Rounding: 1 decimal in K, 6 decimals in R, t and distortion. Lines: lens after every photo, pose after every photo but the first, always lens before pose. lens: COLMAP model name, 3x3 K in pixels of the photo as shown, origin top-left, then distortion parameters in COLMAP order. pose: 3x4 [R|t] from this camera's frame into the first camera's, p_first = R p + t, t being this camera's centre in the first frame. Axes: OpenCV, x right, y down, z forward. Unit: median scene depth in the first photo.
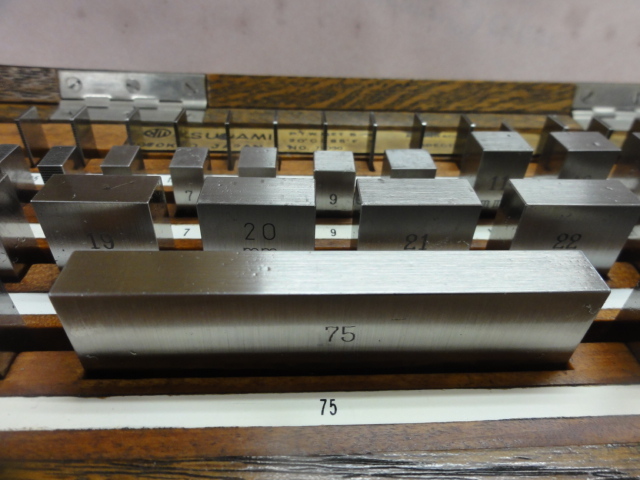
lens RADIAL K [[454.2, 0, 316.4], [0, 454.2, 236.2], [0, 0, 1]] dist [0.003651, 0.000306]
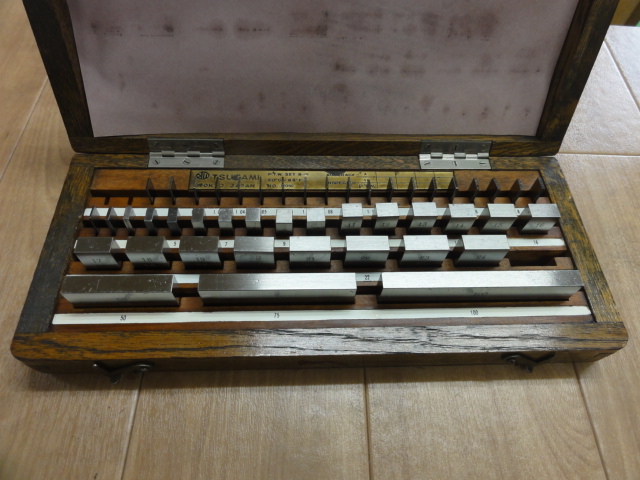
lens RADIAL K [[454.2, 0, 319.6], [0, 454.2, 243.6], [0, 0, 1]] dist [0.003651, 0.000306]
pose [[0.999801, 0.013928, 0.014252, 0.133360], [-0.018294, 0.925090, 0.379306, -0.654240], [-0.007901, -0.379492, 0.925161, -0.899190]]
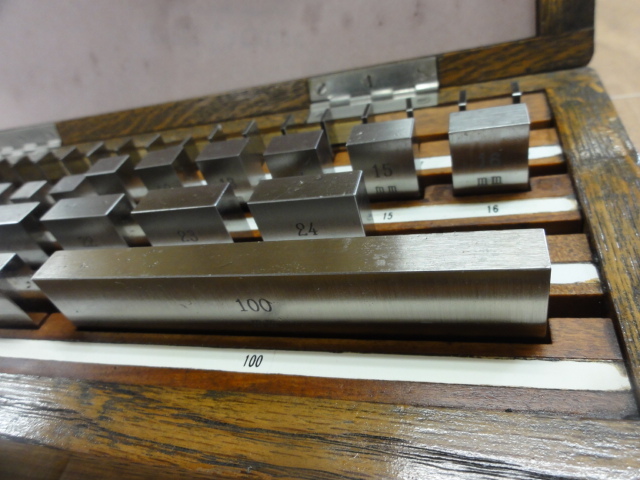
lens RADIAL K [[454.2, 0, 353.7], [0, 454.2, 246.7], [0, 0, 1]] dist [0.003651, 0.000306]
pose [[0.923086, -0.040638, -0.382440, 1.079716], [0.063917, 0.996783, 0.048356, 0.016067], [0.379244, -0.069081, 0.922714, 0.022791]]
